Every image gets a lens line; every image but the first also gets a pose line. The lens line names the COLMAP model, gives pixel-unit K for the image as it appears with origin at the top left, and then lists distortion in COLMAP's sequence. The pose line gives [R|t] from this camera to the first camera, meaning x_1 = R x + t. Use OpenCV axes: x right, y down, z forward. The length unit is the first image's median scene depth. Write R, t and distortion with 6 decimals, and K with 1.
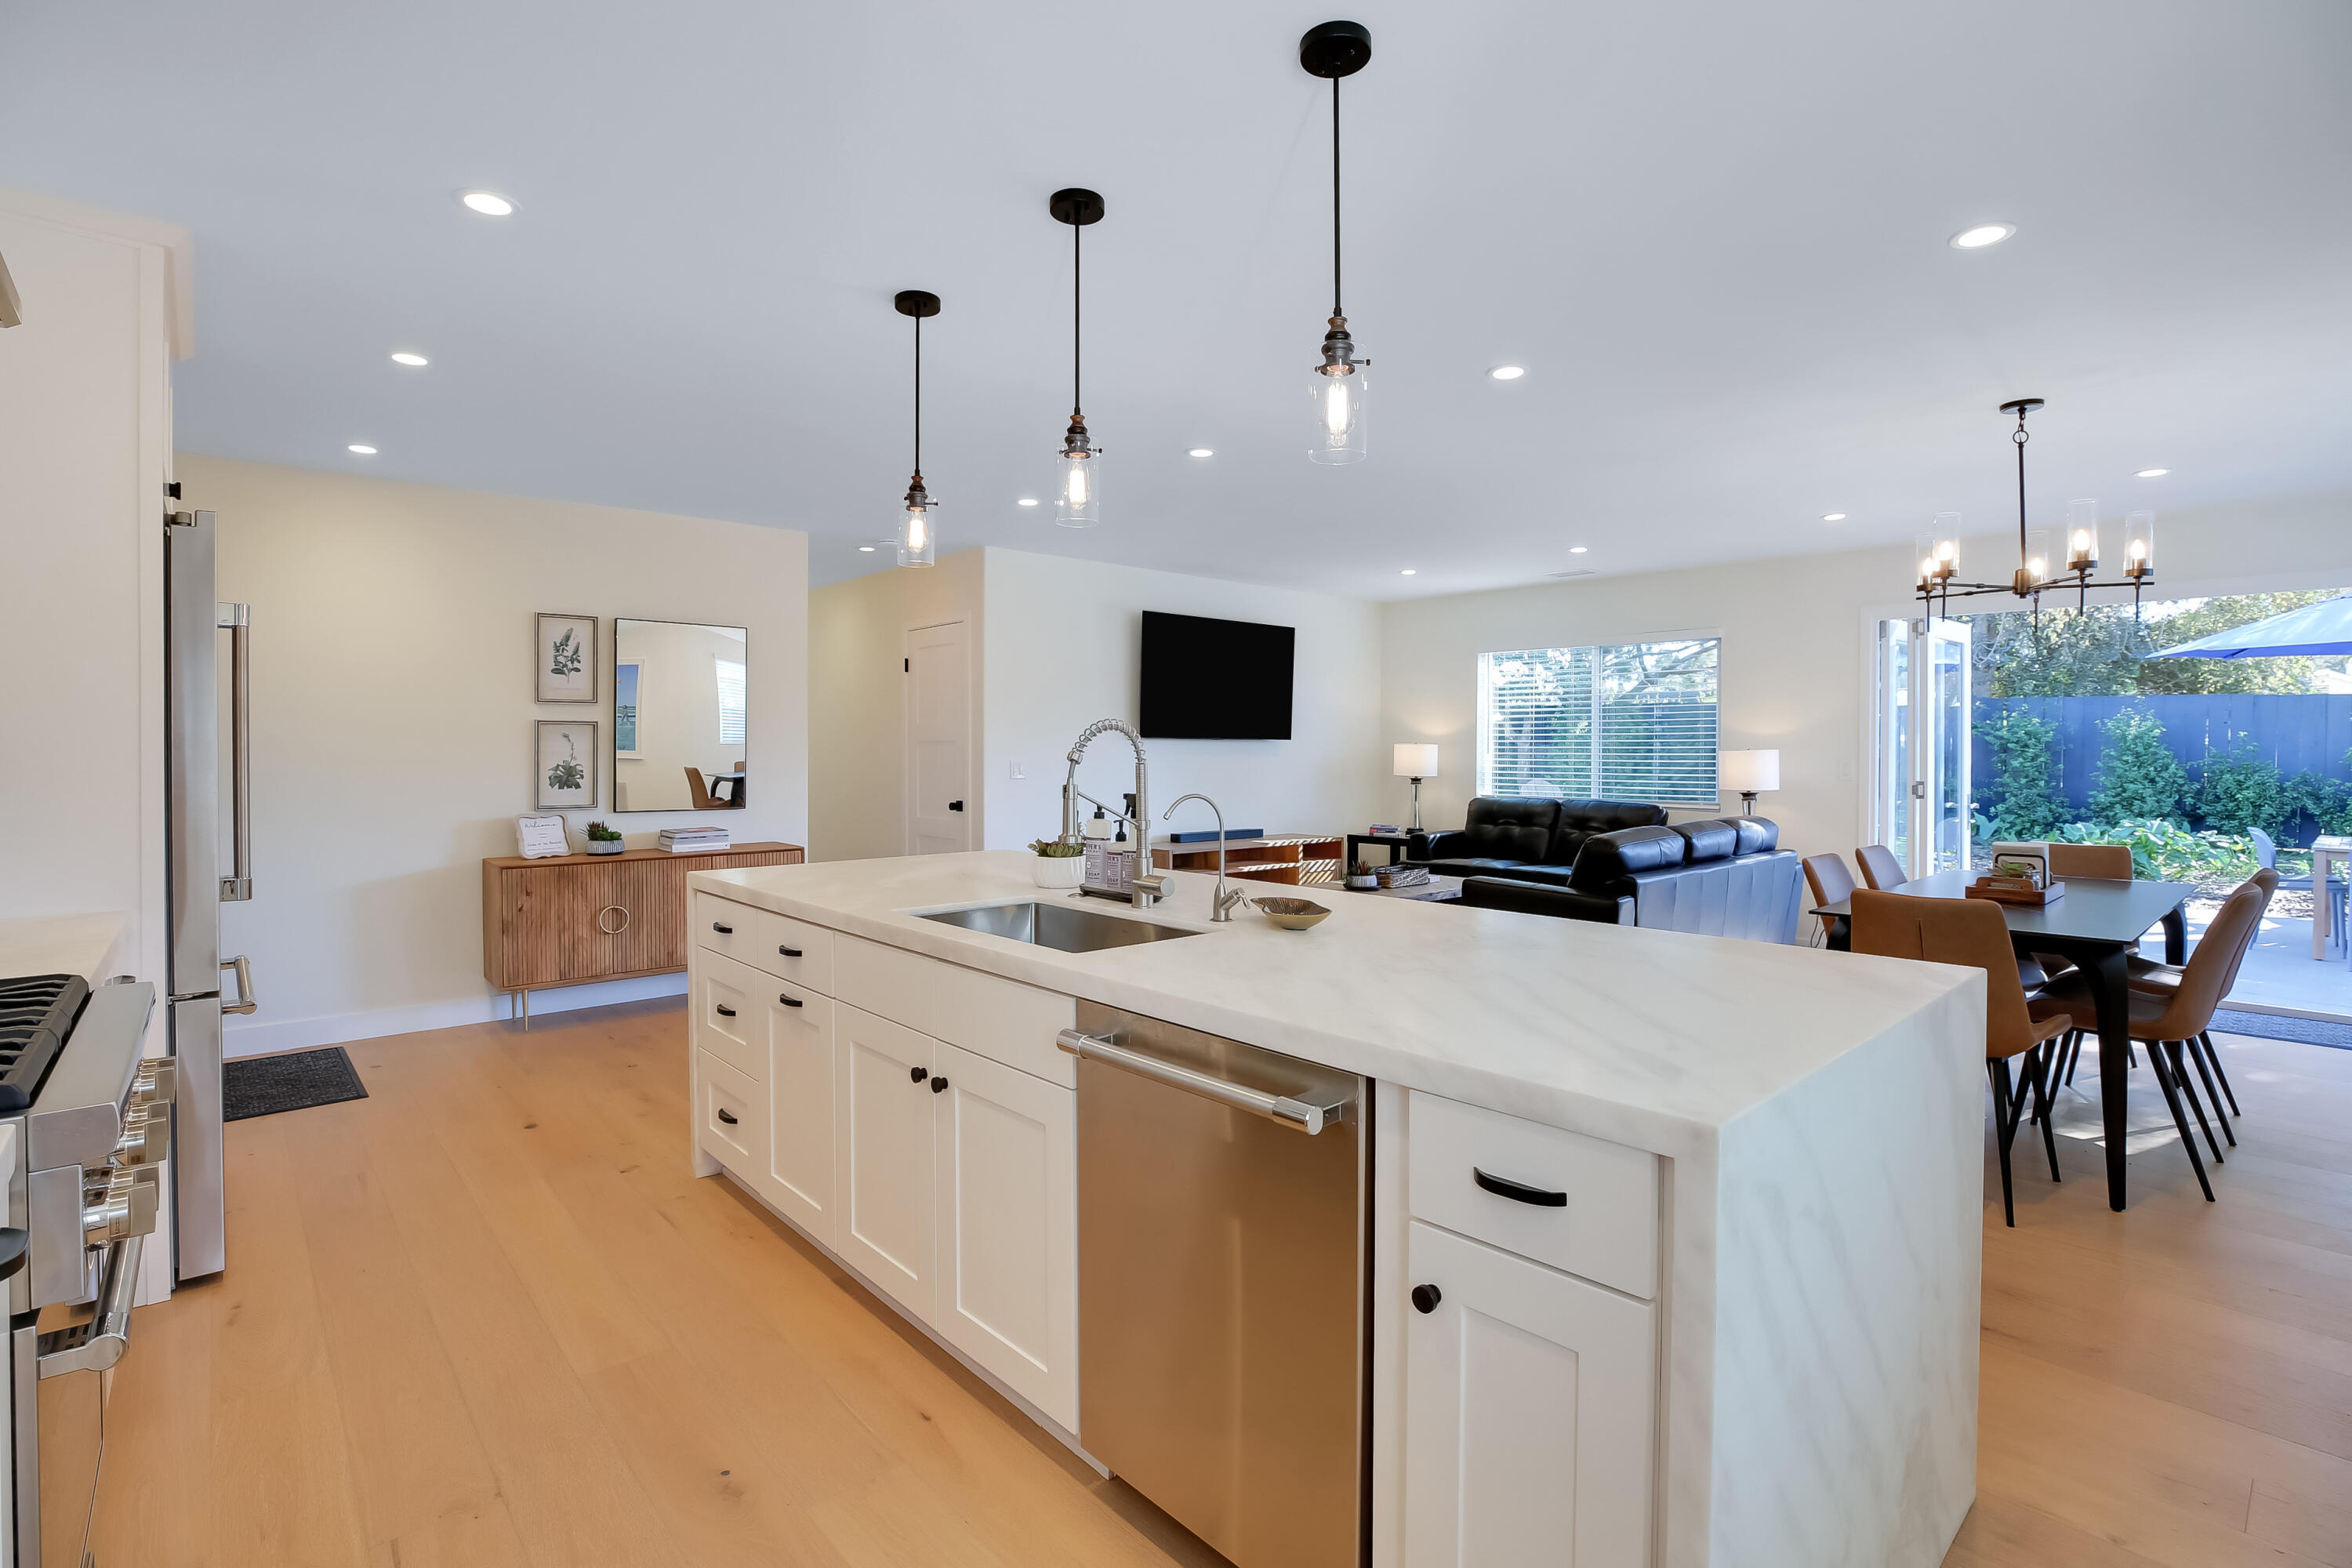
lens RADIAL K [[1126.7, 0, 1219.3], [0, 1126.7, 786.2], [0, 0, 1]] dist [0.002948, 0.000377]
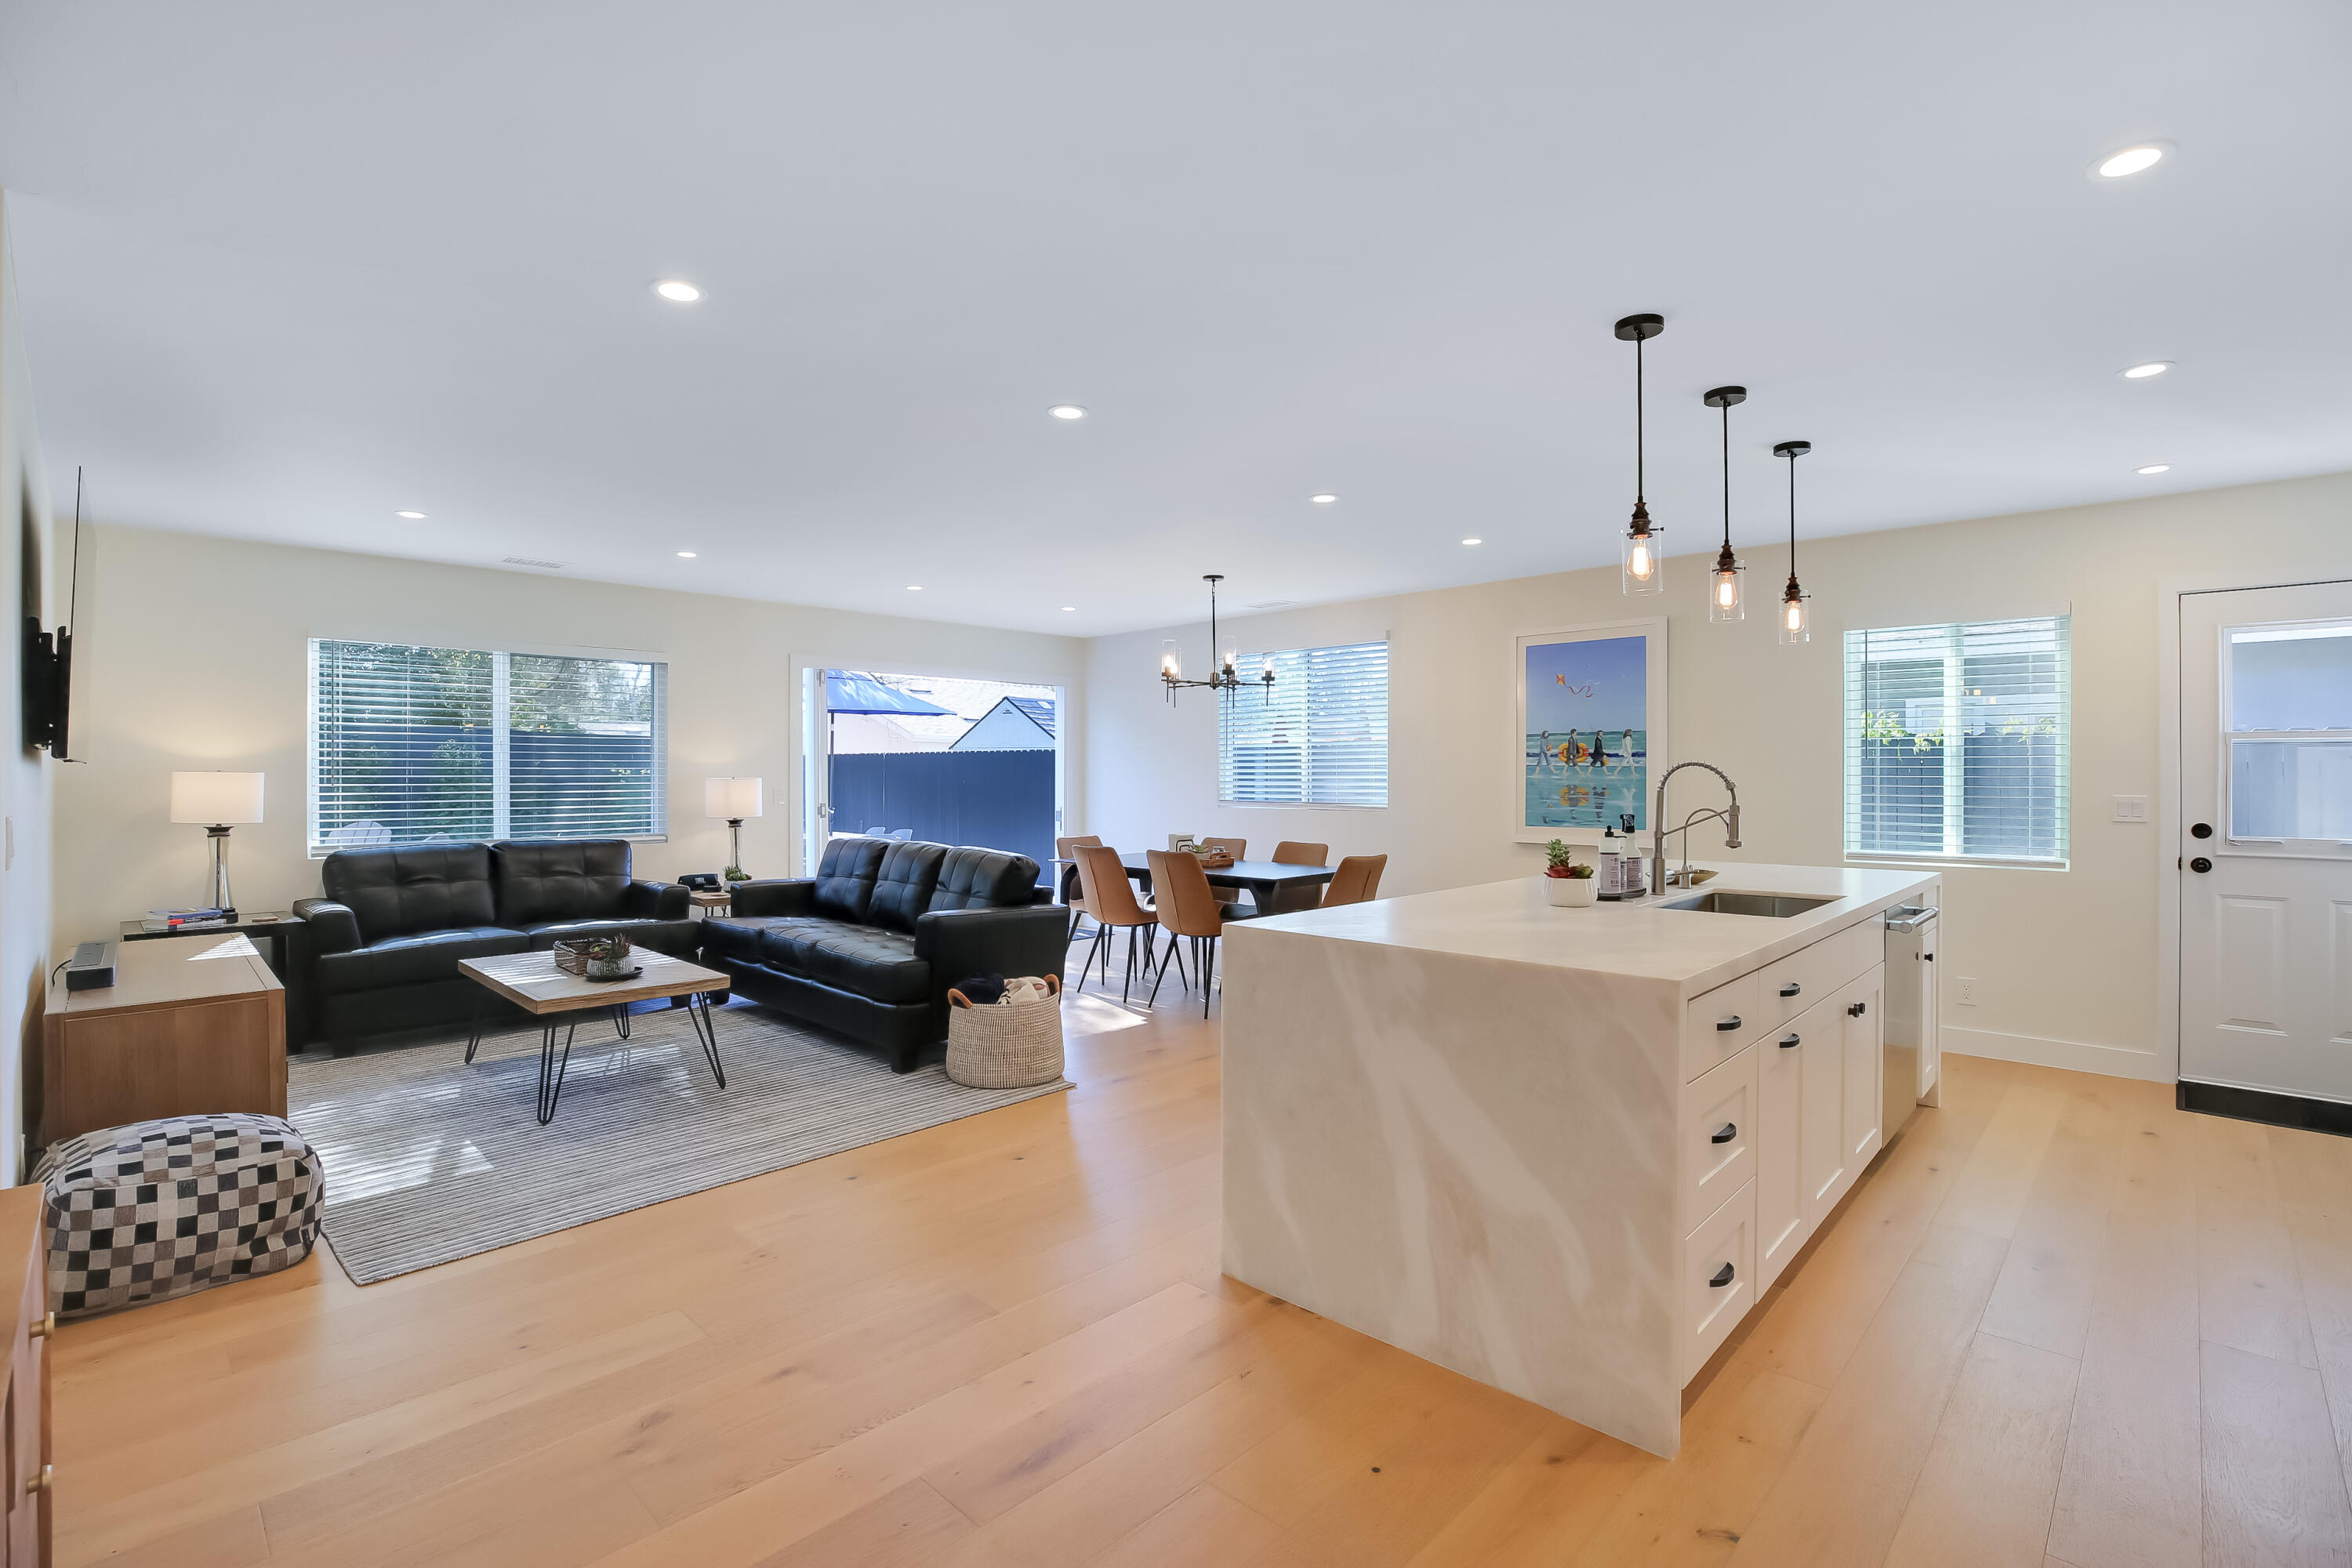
lens RADIAL K [[1092.6, 0, 1146.5], [0, 1092.6, 782.0], [0, 0, 1]] dist [-0.000792, 0.000055]
pose [[-0.007764, -0.007376, 0.999943, -0.461054], [0.033107, 0.999423, 0.007629, -0.021479], [-0.999422, 0.033164, -0.007515, 0.549371]]
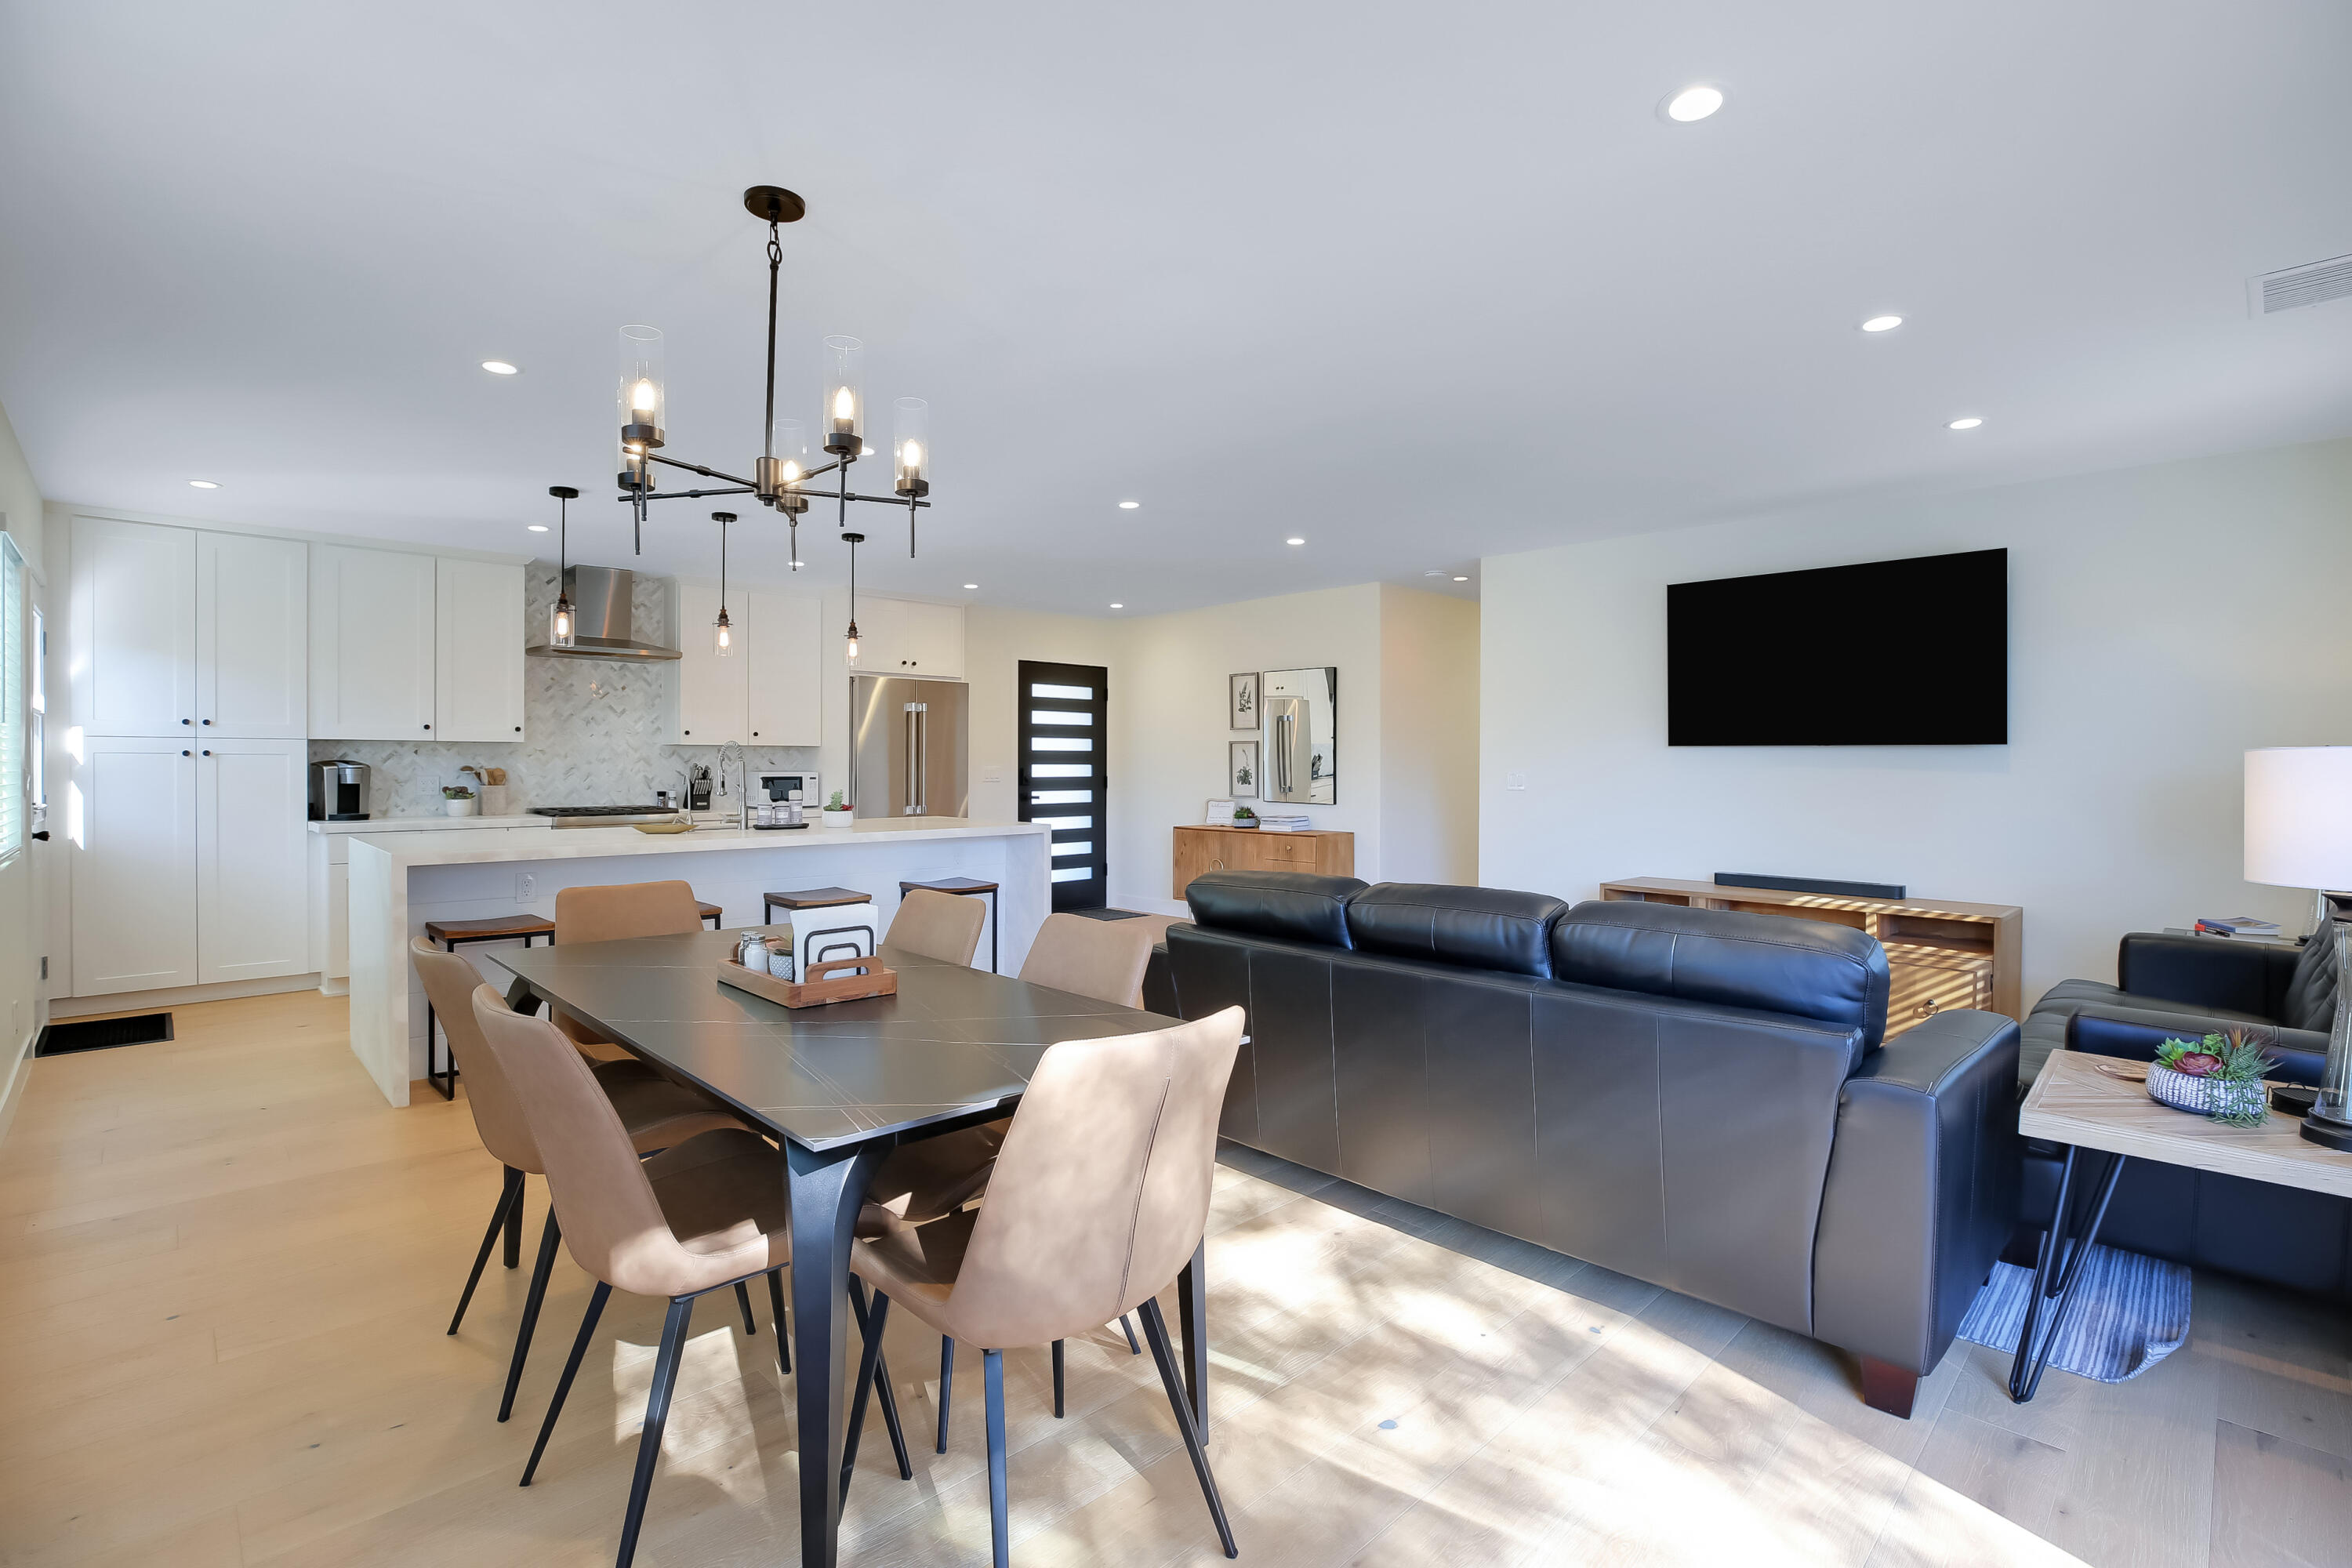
lens RADIAL K [[1156.8, 0, 1176.0], [0, 1156.8, 784.0], [0, 0, 1]] dist [-0.001283, 0.000130]
pose [[0.002829, 0.021408, -0.999767, 0.689609], [-0.032721, 0.999237, 0.021304, -0.019857], [0.999461, 0.032653, 0.003527, 0.602451]]
